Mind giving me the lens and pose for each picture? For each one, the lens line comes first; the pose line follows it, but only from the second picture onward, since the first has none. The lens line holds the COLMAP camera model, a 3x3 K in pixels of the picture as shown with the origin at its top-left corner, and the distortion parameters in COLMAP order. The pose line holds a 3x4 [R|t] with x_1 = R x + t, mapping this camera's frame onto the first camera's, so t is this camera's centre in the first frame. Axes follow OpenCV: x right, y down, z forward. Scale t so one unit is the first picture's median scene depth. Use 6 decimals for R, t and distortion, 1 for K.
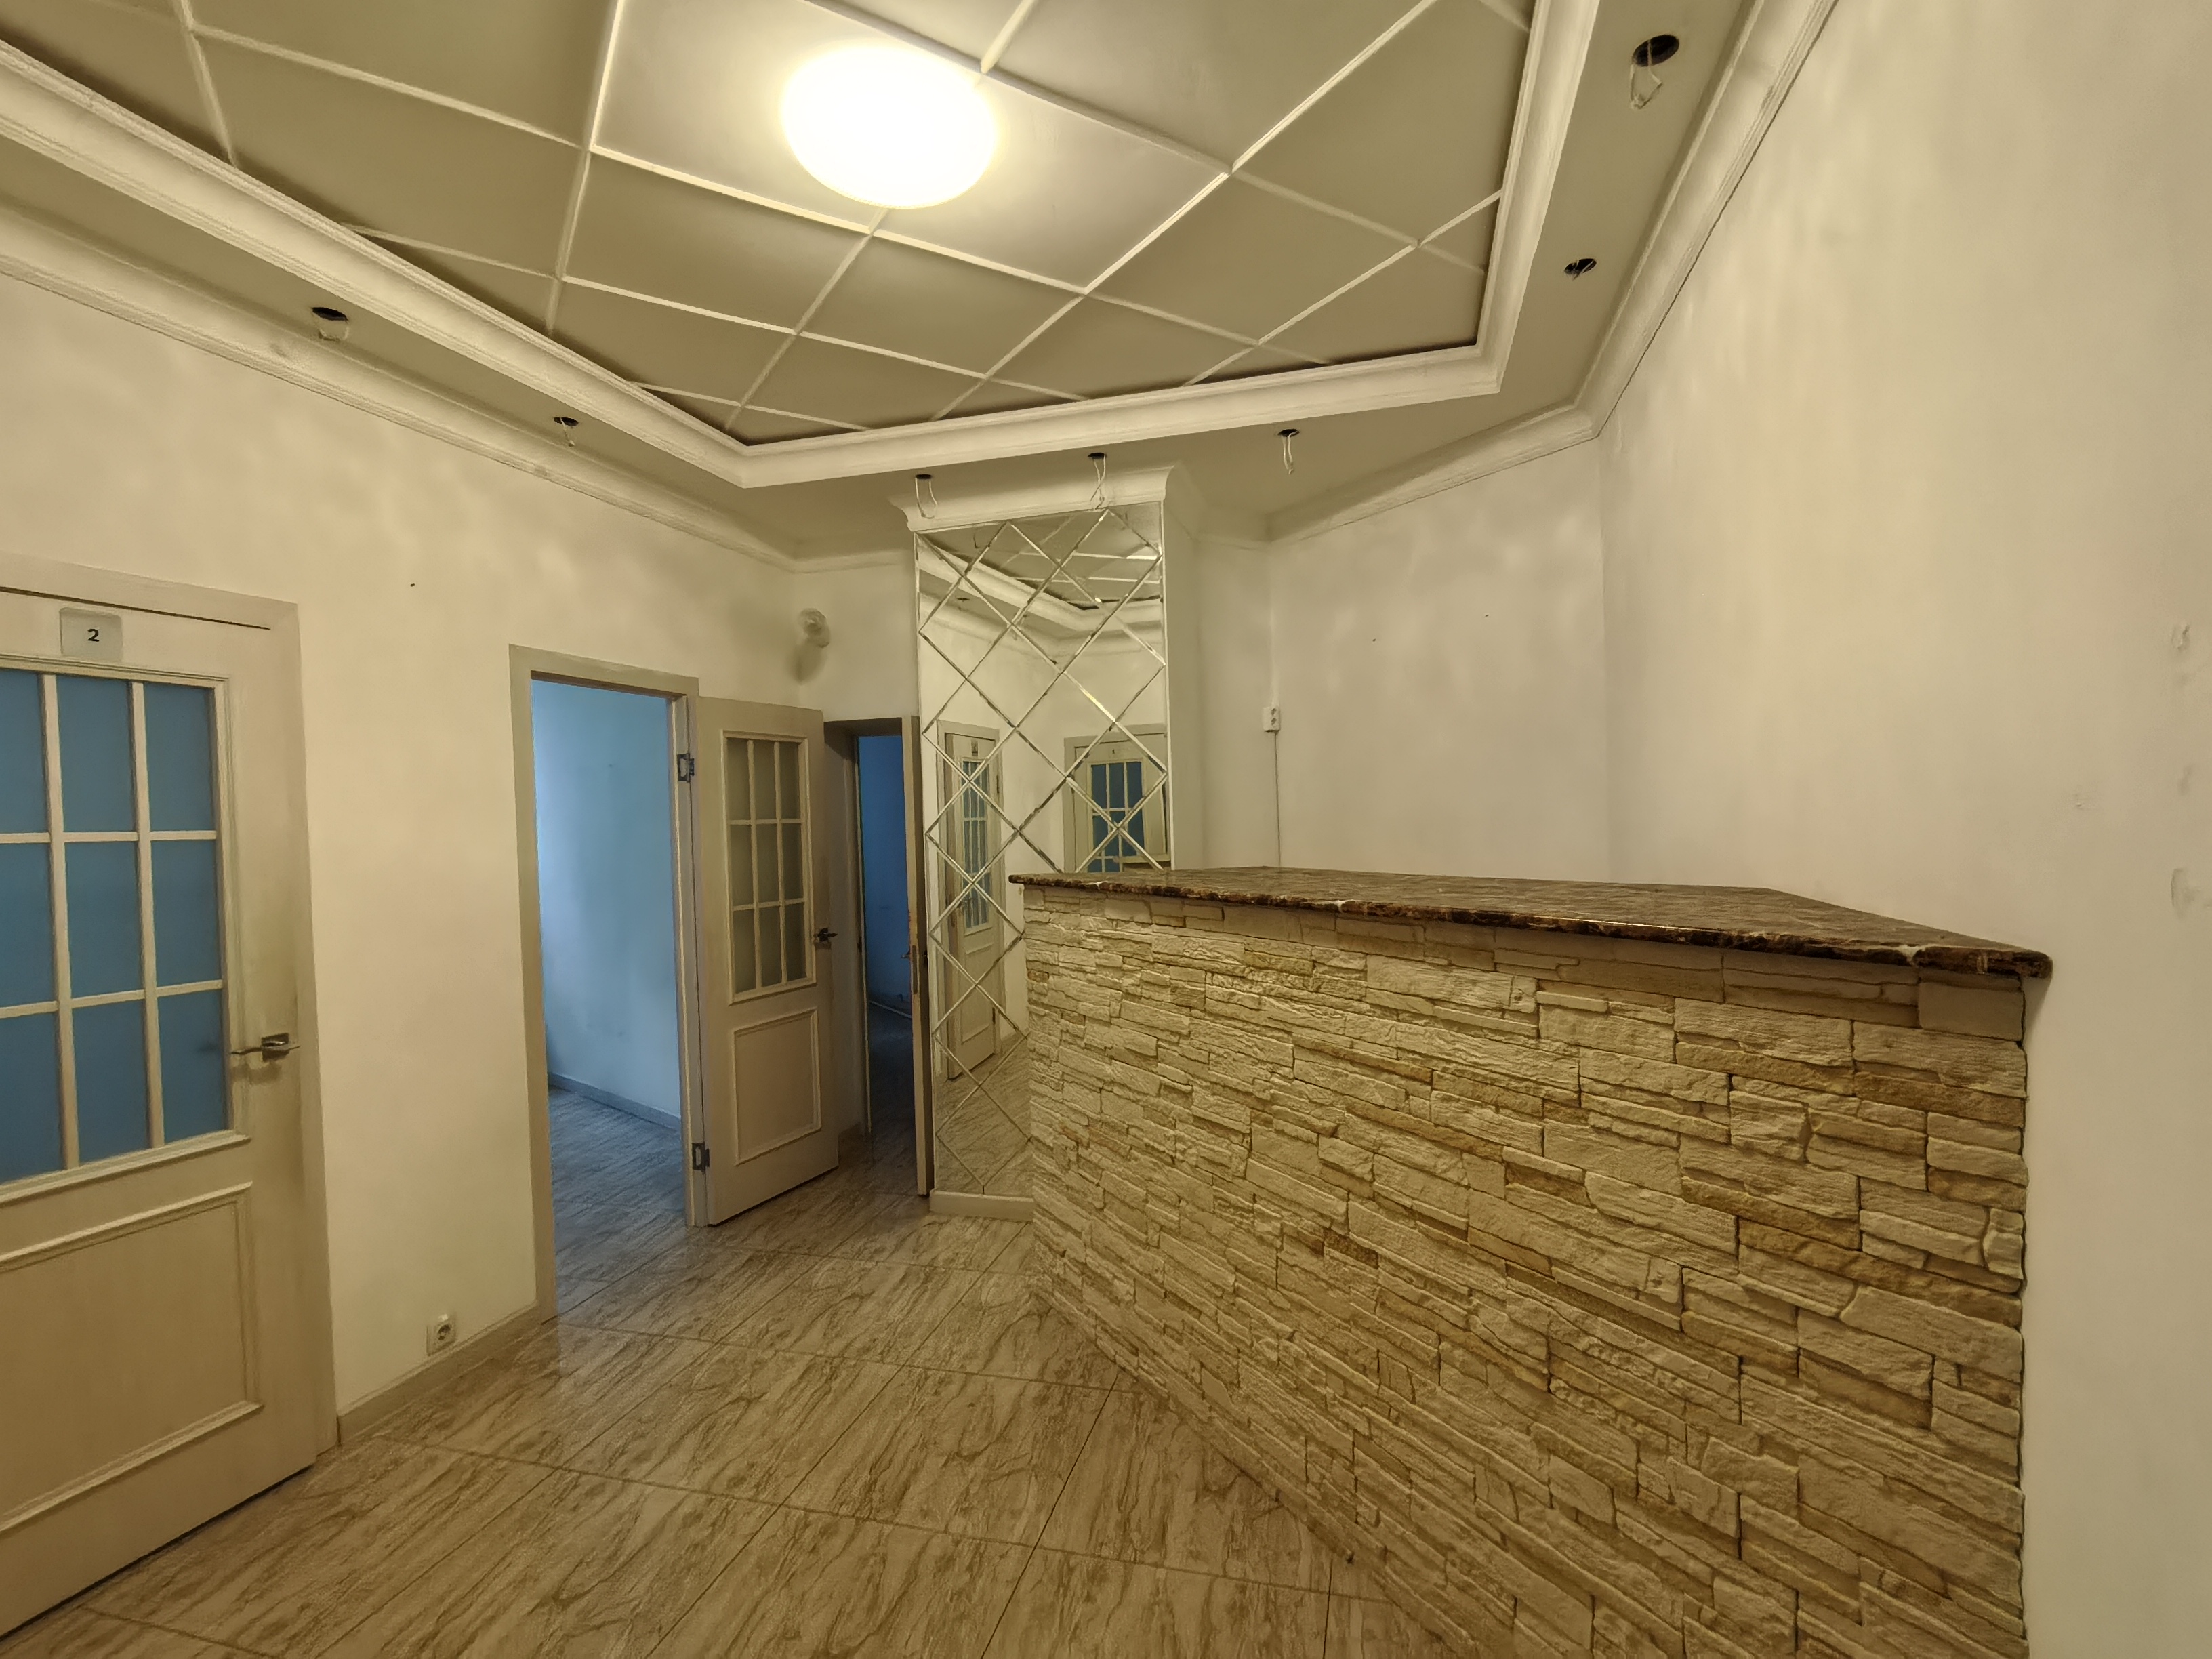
lens RADIAL K [[1036.1, 0, 1106.0], [0, 1036.1, 829.5], [0, 0, 1]] dist [-0.013873, -0.000099]
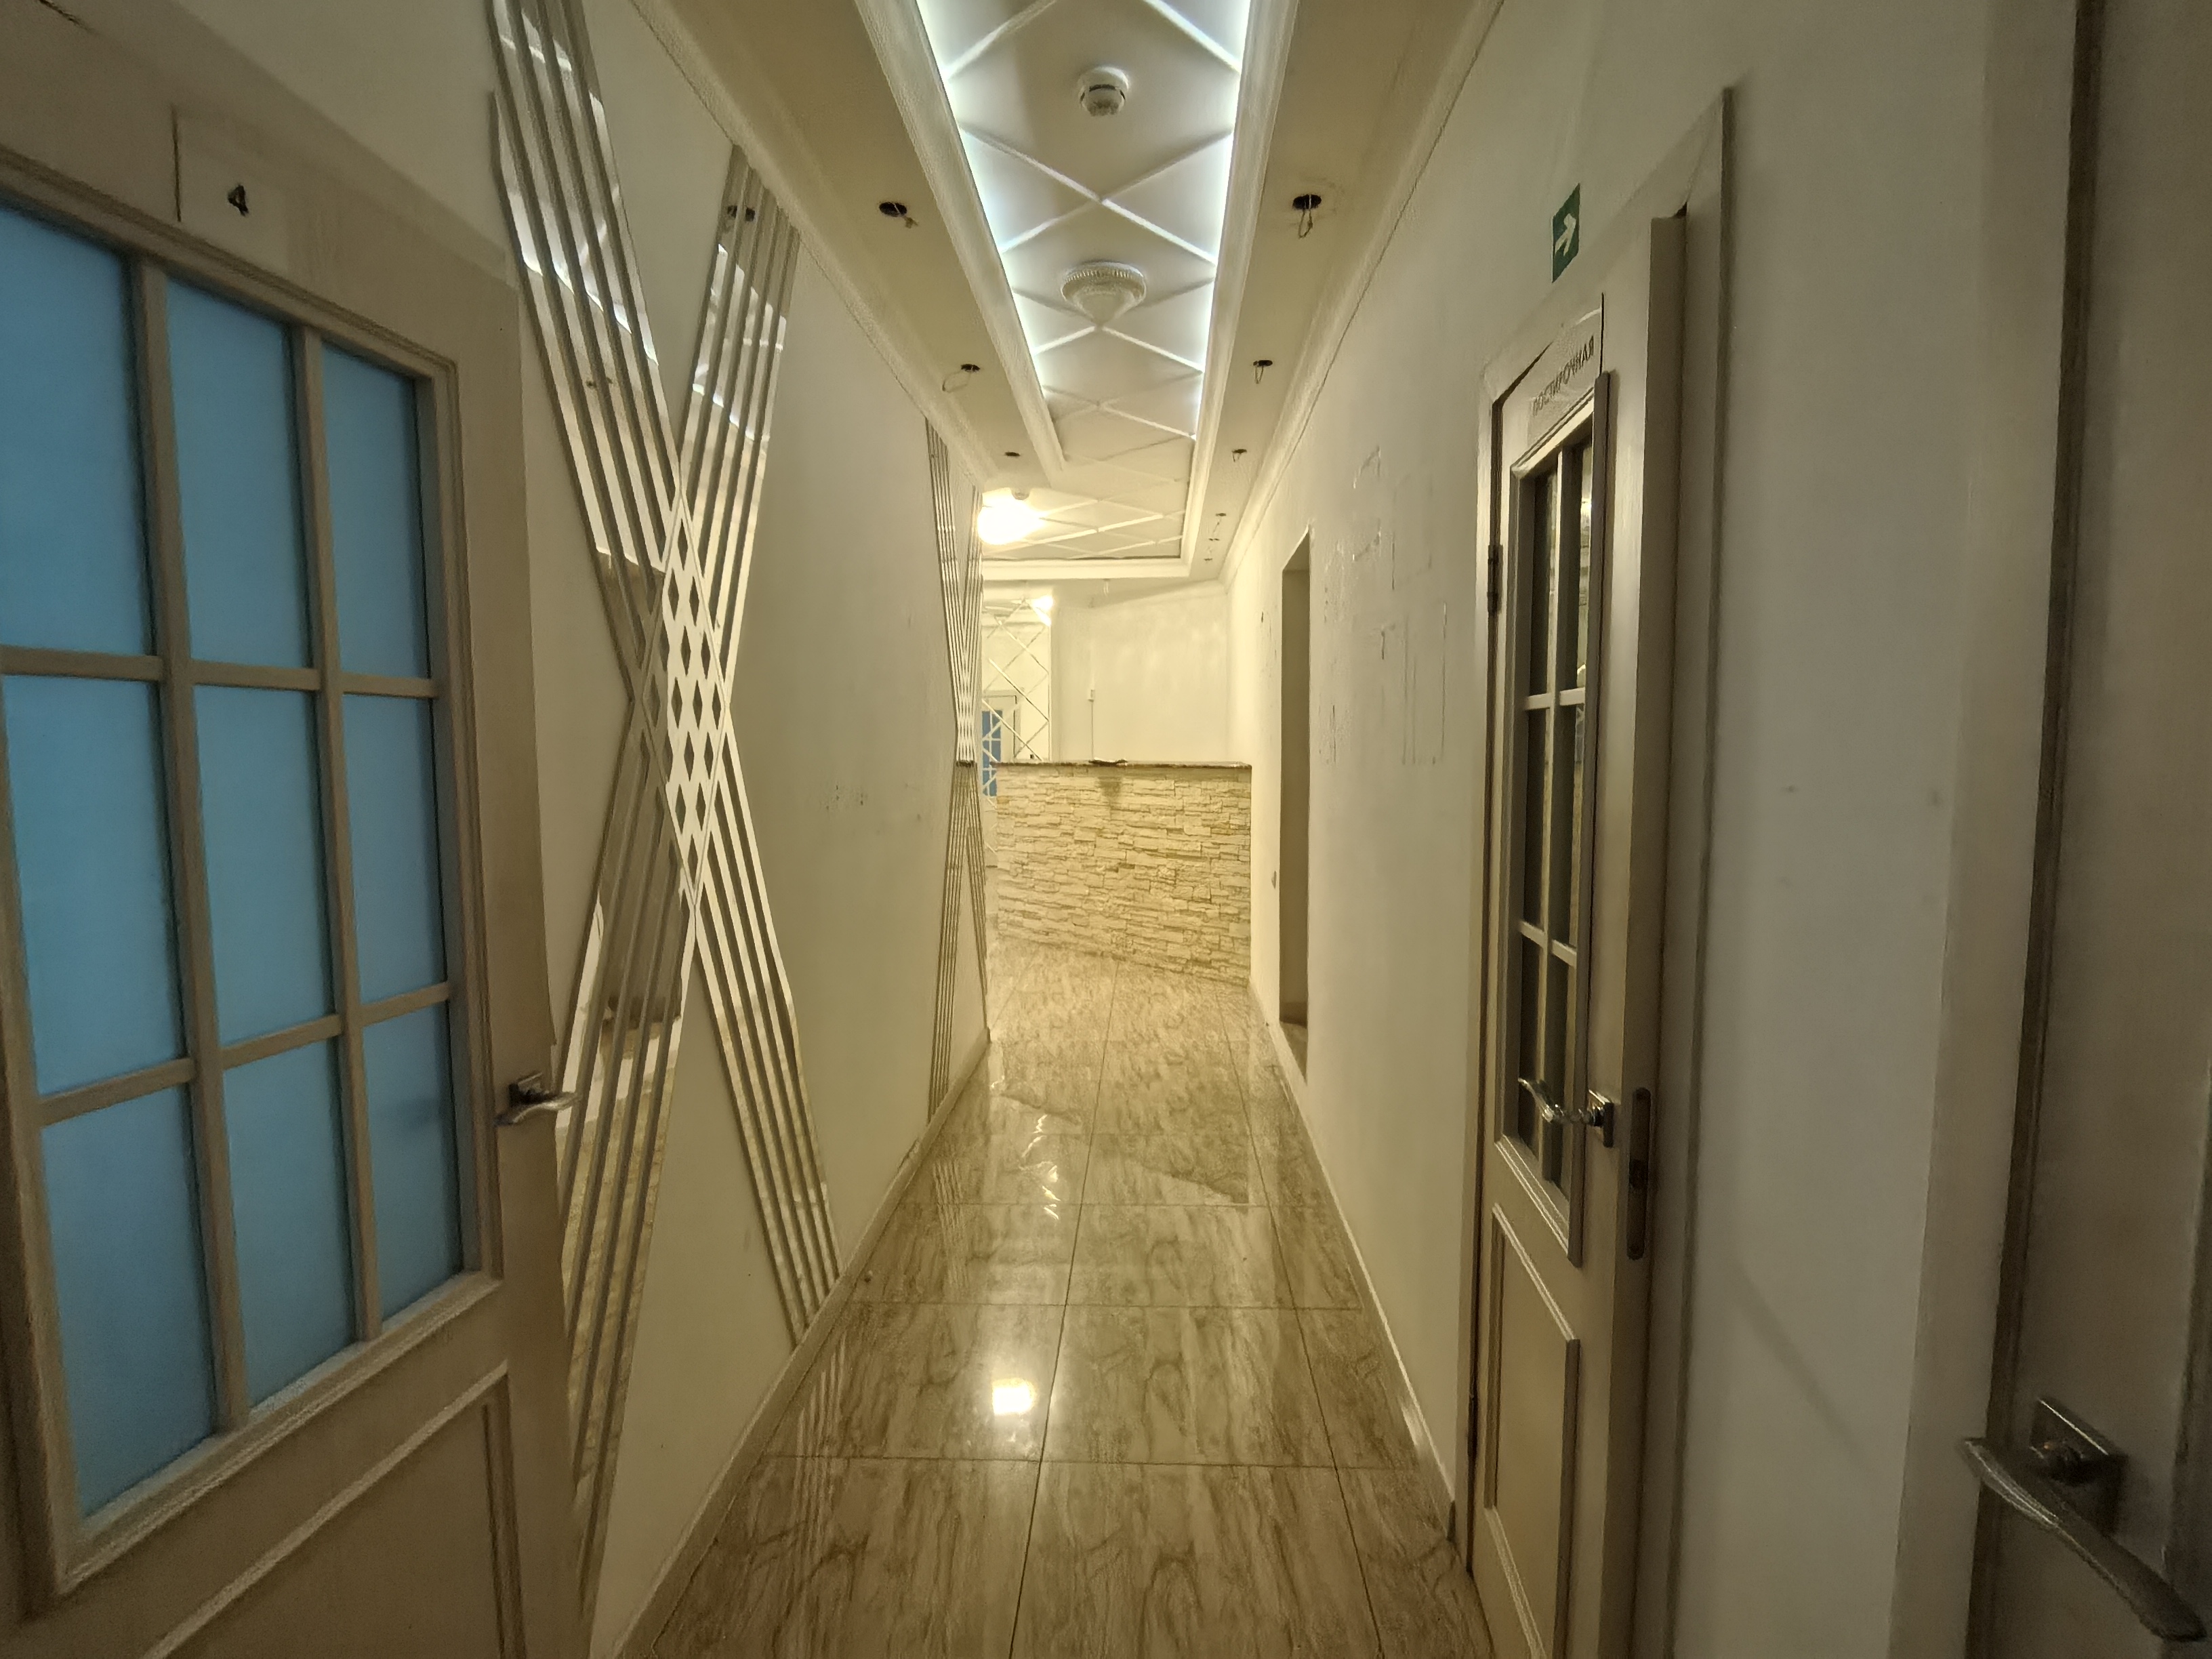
lens RADIAL K [[1036.1, 0, 1106.0], [0, 1036.1, 829.5], [0, 0, 1]] dist [-0.013873, -0.000099]
pose [[0.974551, 0.008976, 0.223987, -0.652775], [-0.023556, 0.997767, 0.062504, 0.078587], [-0.222926, -0.066190, 0.972586, -2.516714]]
